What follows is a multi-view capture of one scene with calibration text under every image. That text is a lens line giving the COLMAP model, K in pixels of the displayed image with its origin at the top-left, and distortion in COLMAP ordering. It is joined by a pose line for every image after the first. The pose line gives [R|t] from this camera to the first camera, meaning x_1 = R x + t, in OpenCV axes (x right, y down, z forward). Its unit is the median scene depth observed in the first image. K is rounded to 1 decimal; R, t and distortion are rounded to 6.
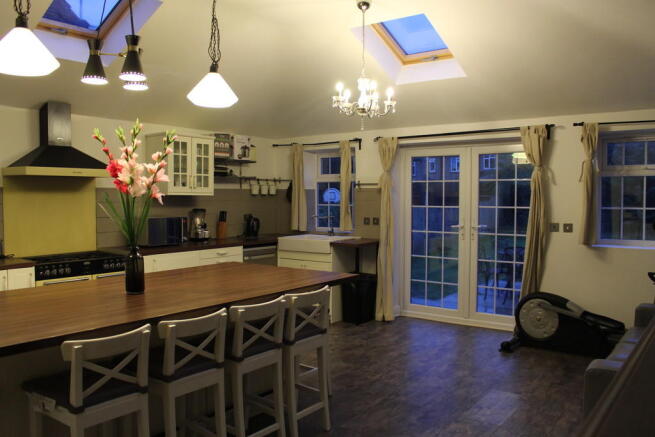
lens RADIAL K [[552.5, 0, 327.5], [0, 552.5, 218.5], [0, 0, 1]] dist [-0.142172, 0.126500]
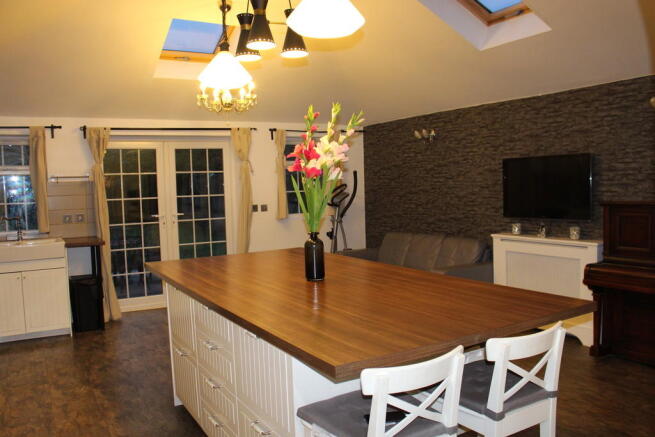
lens RADIAL K [[552.5, 0, 327.5], [0, 552.5, 218.5], [0, 0, 1]] dist [-0.142172, 0.126500]
pose [[0.376083, -0.070480, 0.923902, -0.630665], [0.069163, 0.996457, 0.047862, -0.009194], [-0.924001, 0.045900, 0.379625, 0.304910]]
